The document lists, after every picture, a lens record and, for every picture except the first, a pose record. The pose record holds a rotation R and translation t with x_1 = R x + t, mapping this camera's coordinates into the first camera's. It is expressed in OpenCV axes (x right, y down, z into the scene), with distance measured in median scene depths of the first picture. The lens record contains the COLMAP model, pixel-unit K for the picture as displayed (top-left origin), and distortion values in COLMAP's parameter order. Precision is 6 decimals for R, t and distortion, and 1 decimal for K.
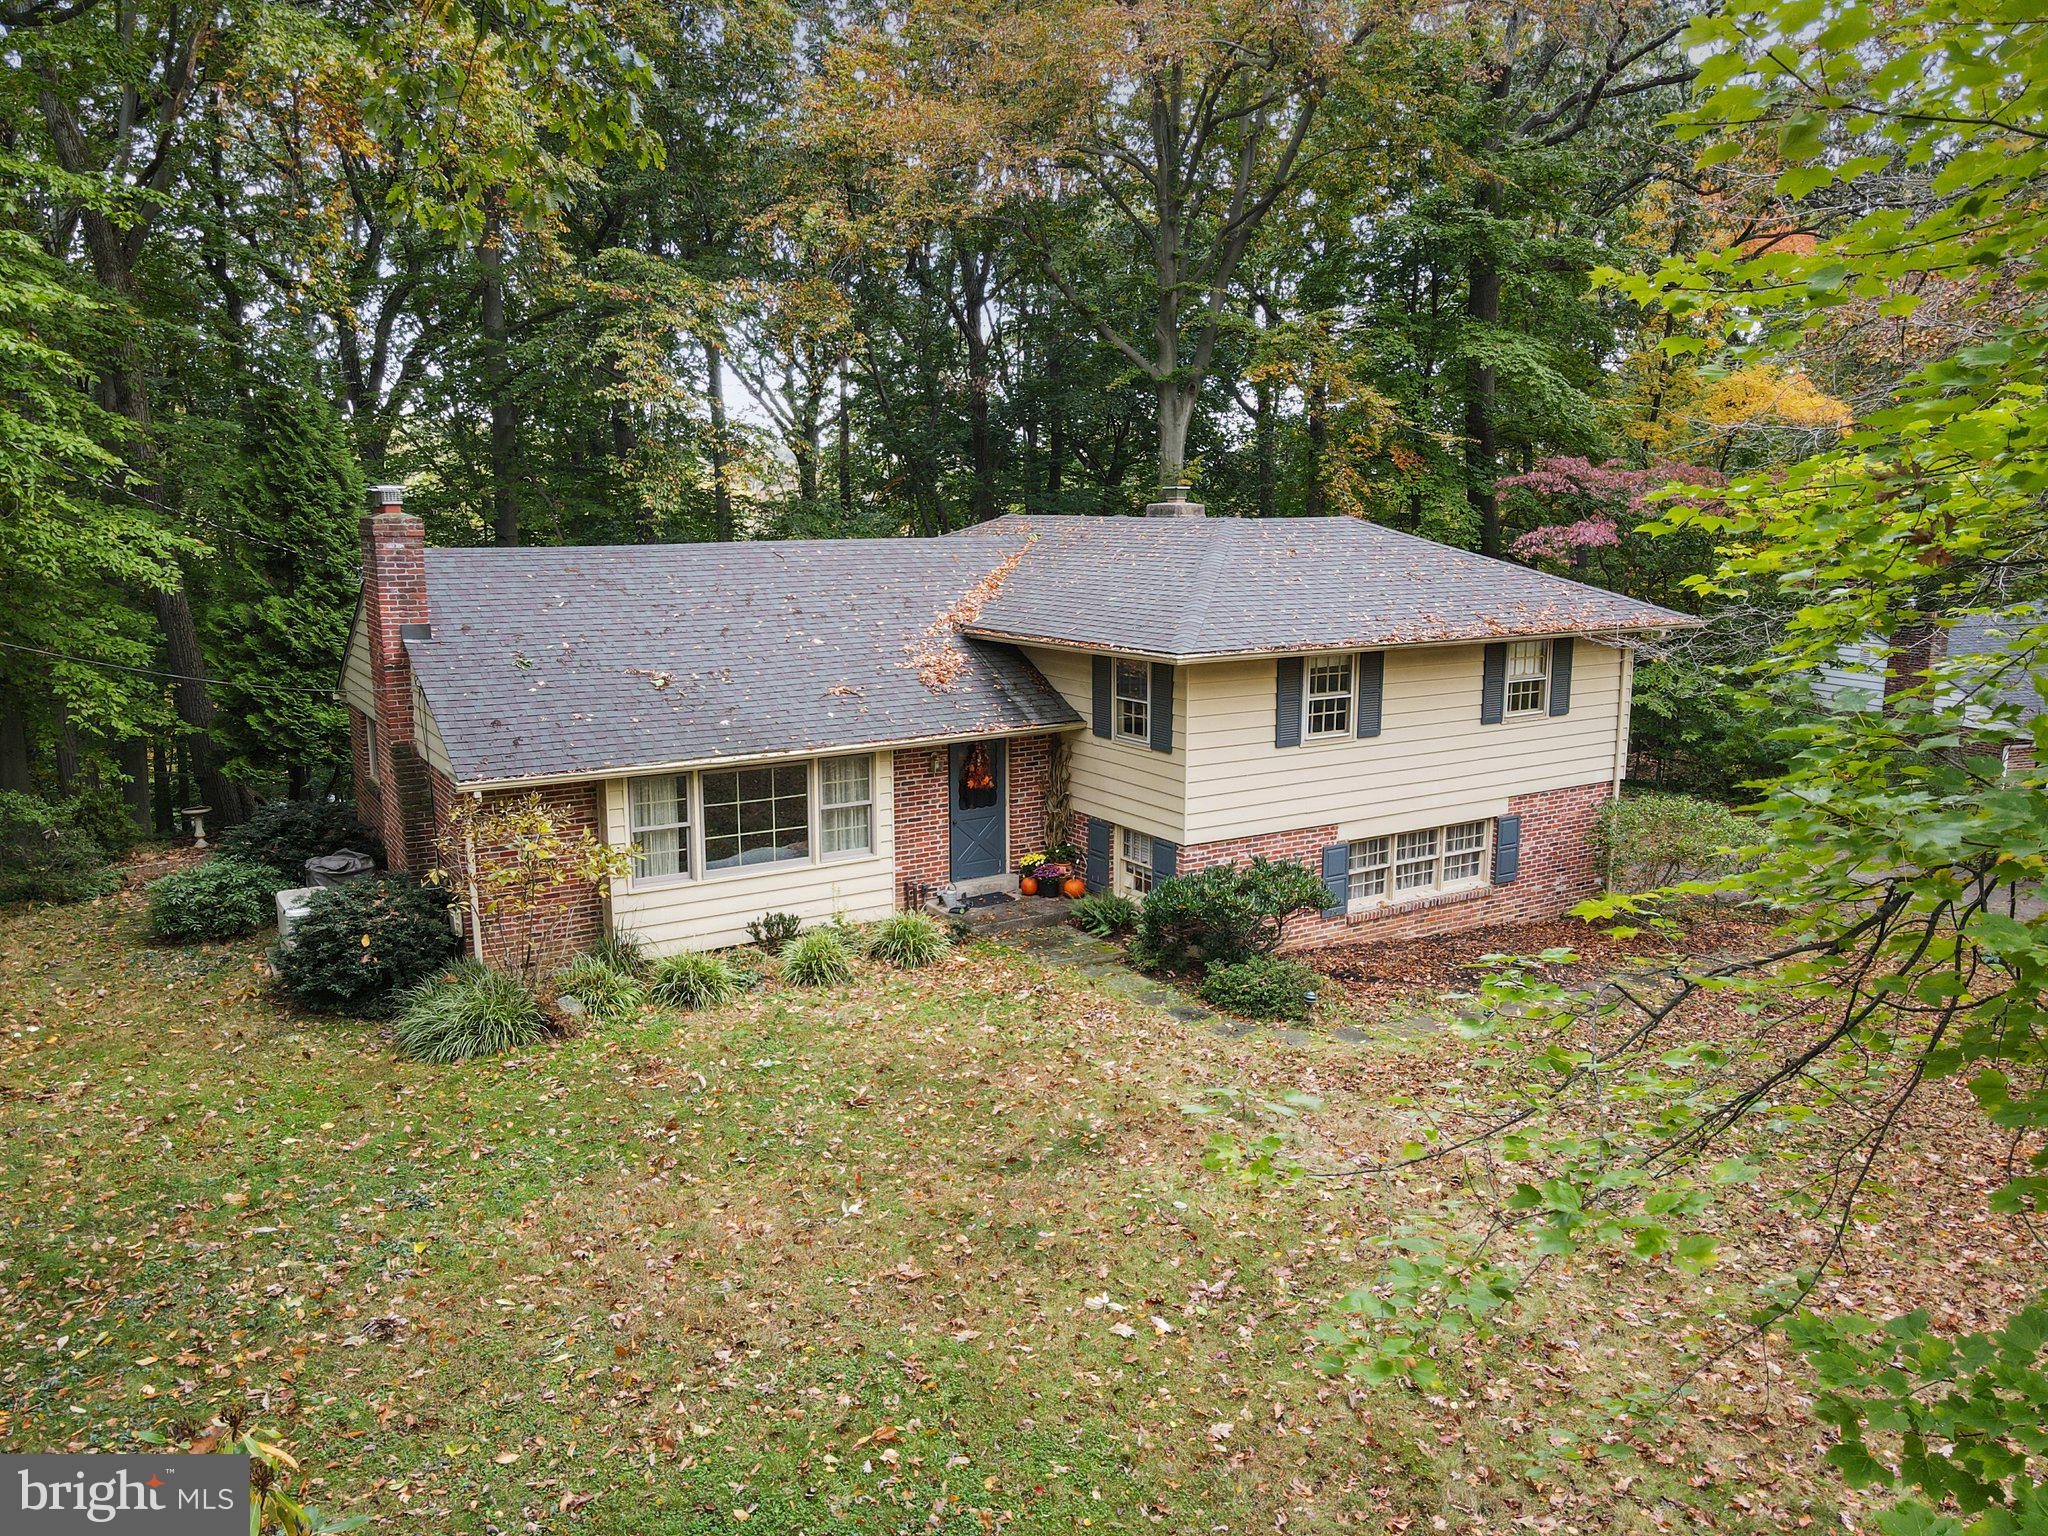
lens RADIAL K [[1484.0, 0, 1014.4], [0, 1484.0, 773.5], [0, 0, 1]] dist [0.019147, -0.002966]
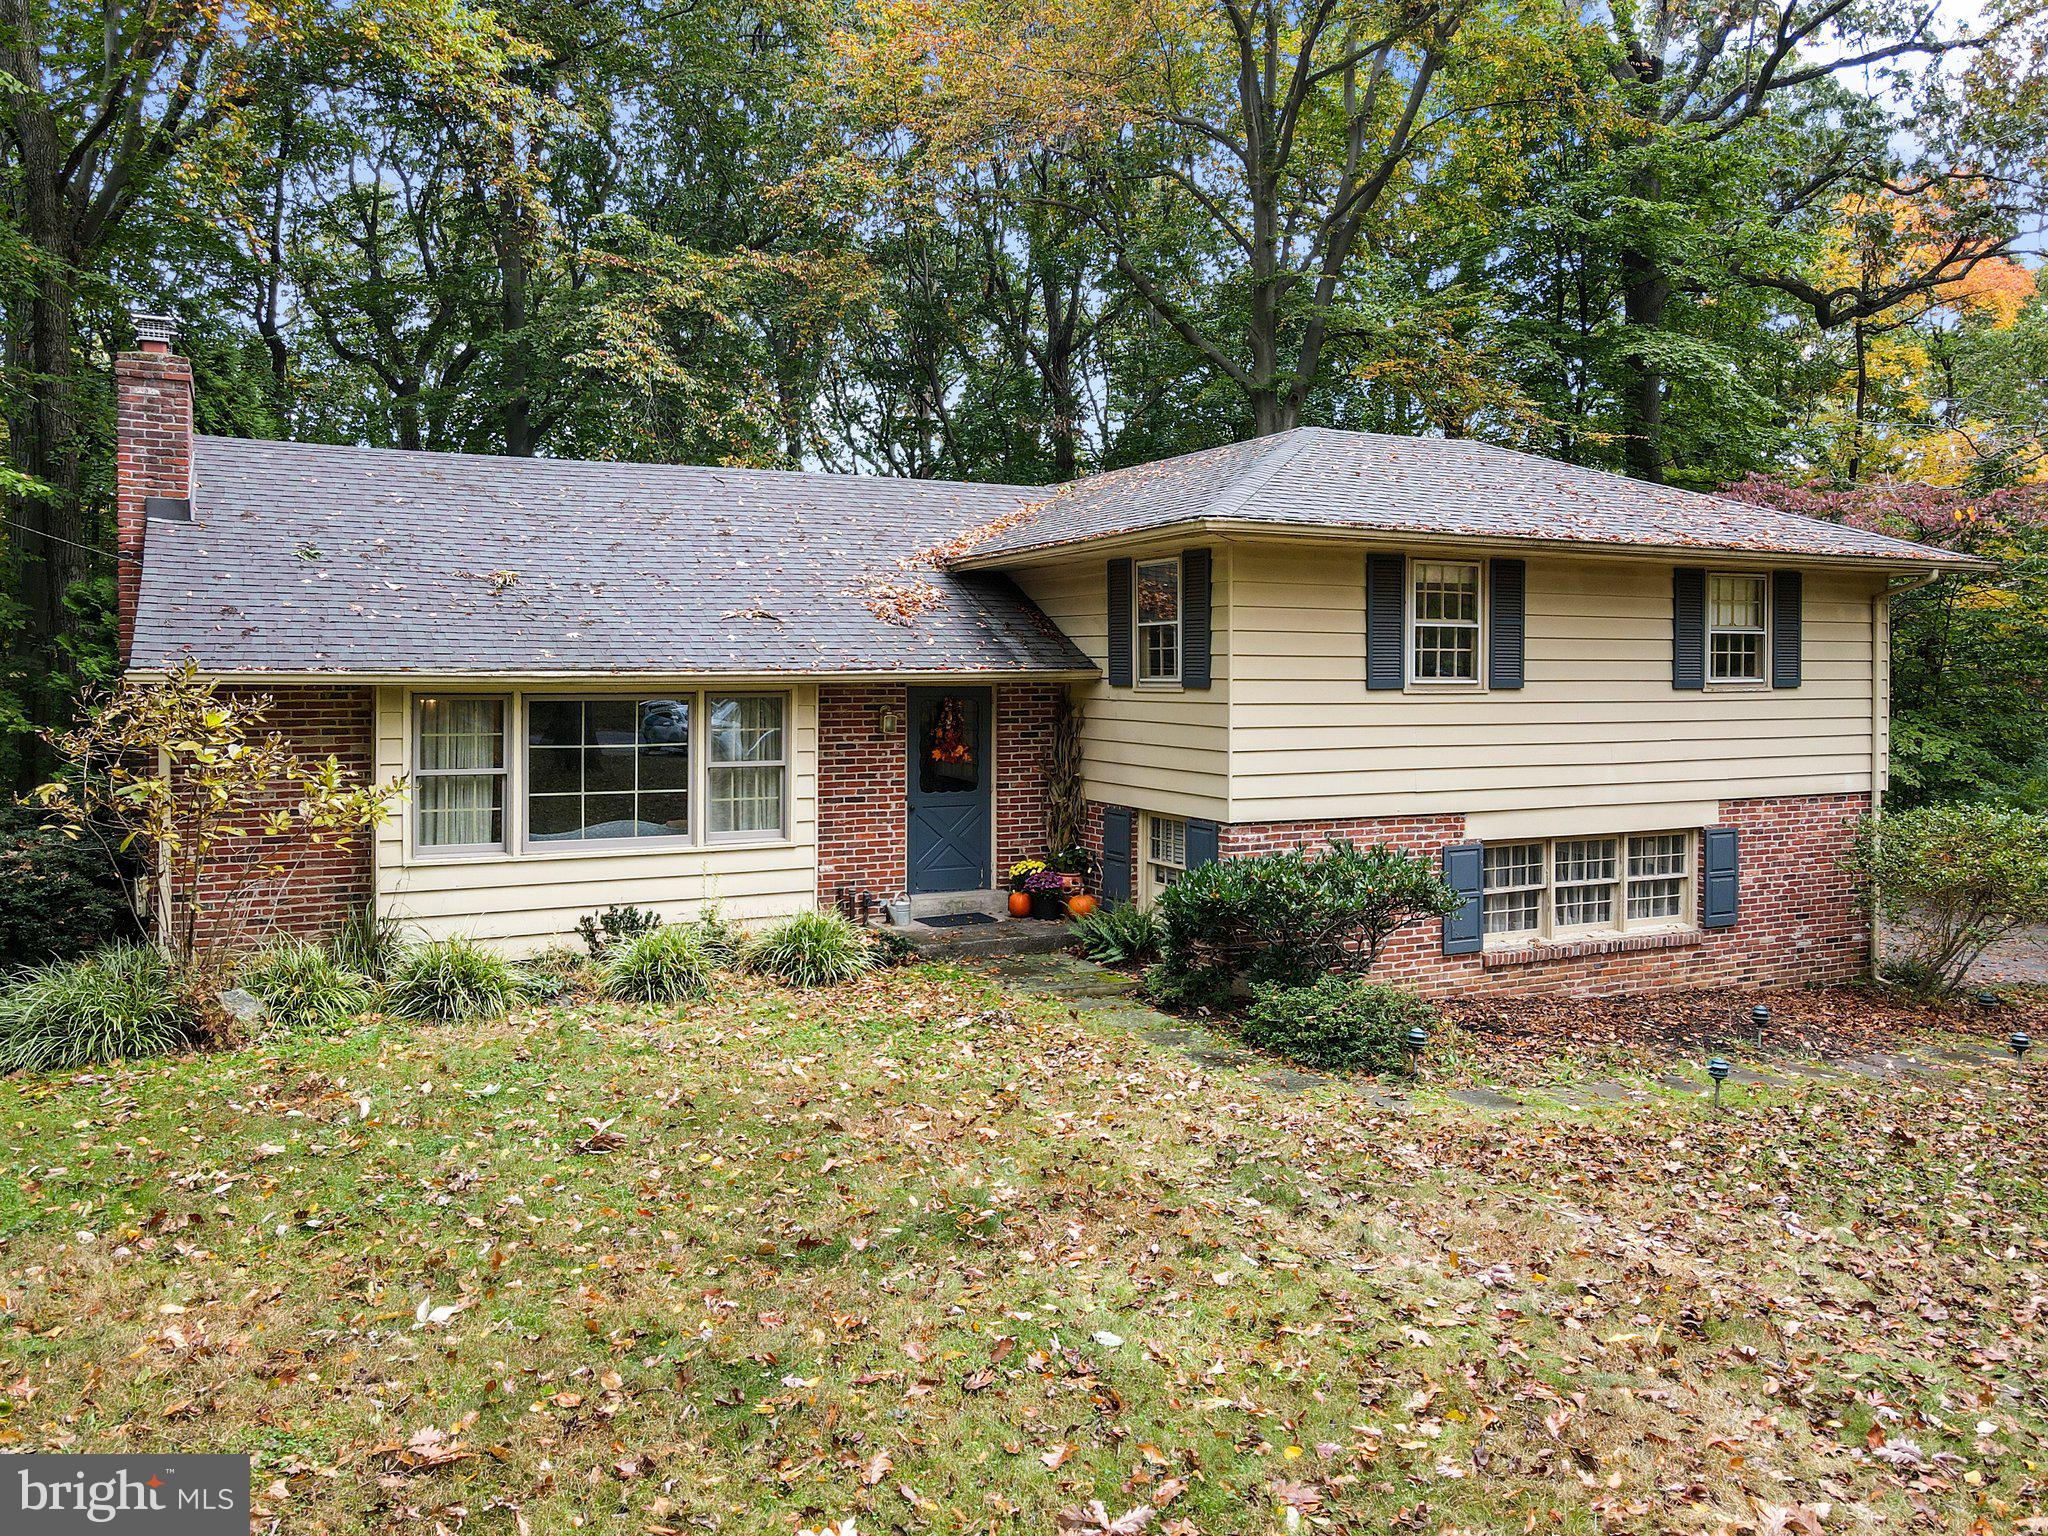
lens RADIAL K [[1532.8, 0, 1012.9], [0, 1532.8, 682.9], [0, 0, 1]] dist [0.024219, 0.002809]
pose [[0.995961, 0.007225, -0.089492, 0.075412], [-0.022074, 0.985869, -0.166060, 0.099097], [0.087028, 0.167365, 0.982046, 0.283542]]
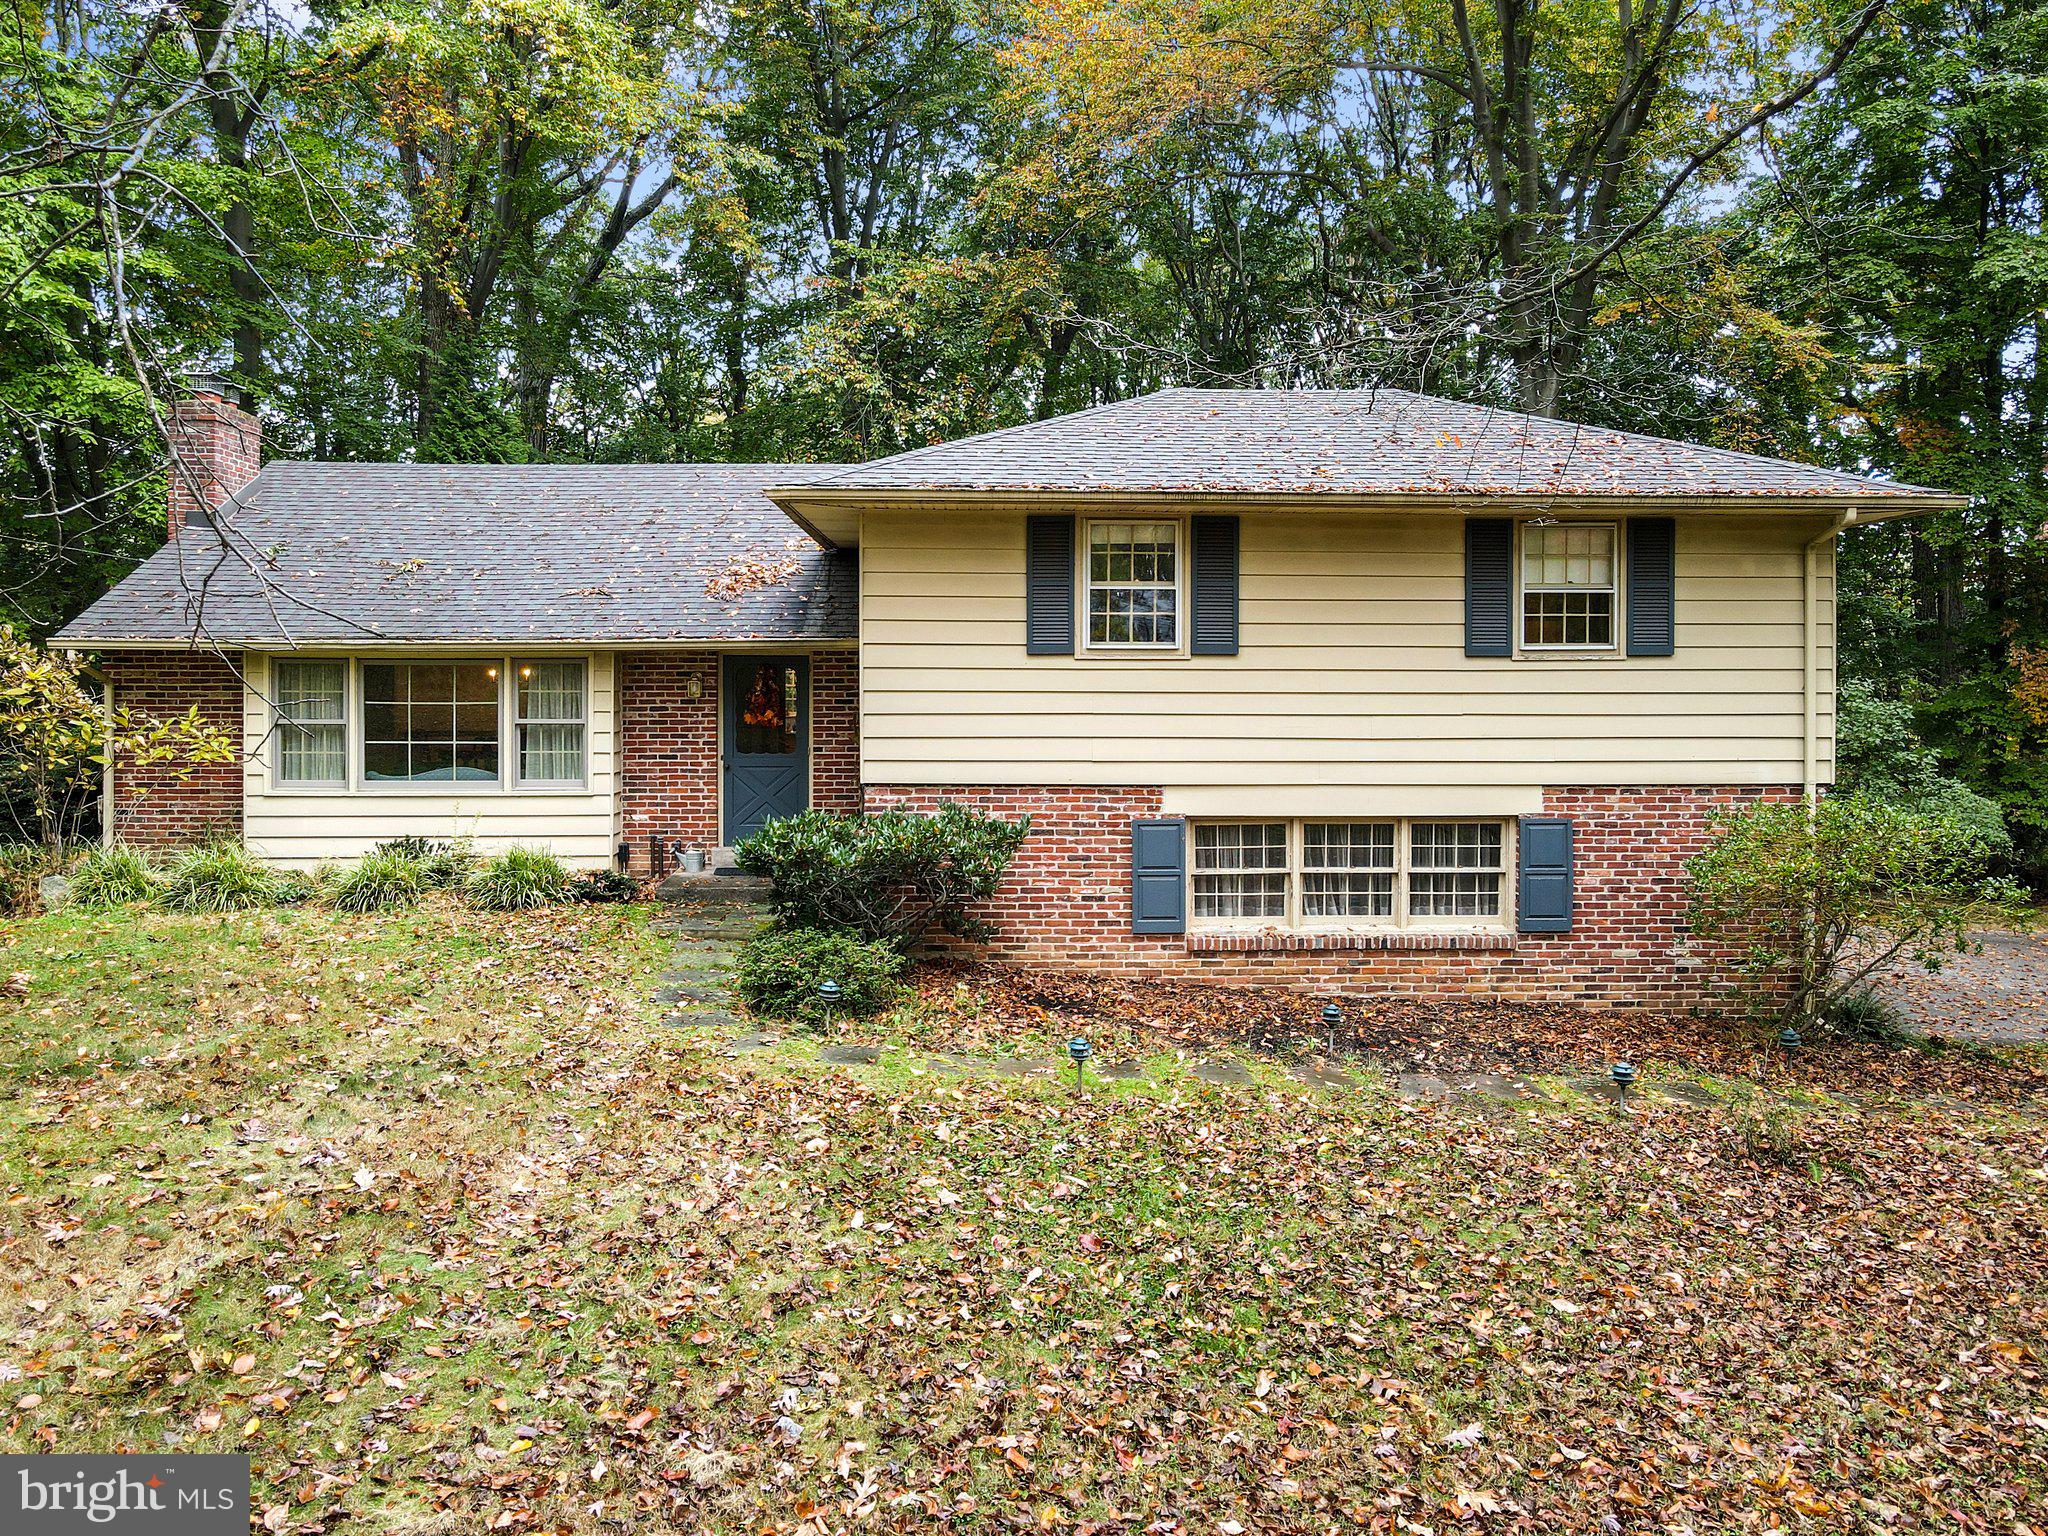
lens RADIAL K [[1507.5, 0, 1052.6], [0, 1507.5, 669.8], [0, 0, 1]] dist [0.021584, 0.000006]
pose [[0.869631, 0.007474, -0.493646, 0.515706], [-0.093001, 0.984465, -0.148930, 0.088429], [0.484864, 0.175424, 0.856816, 0.415074]]
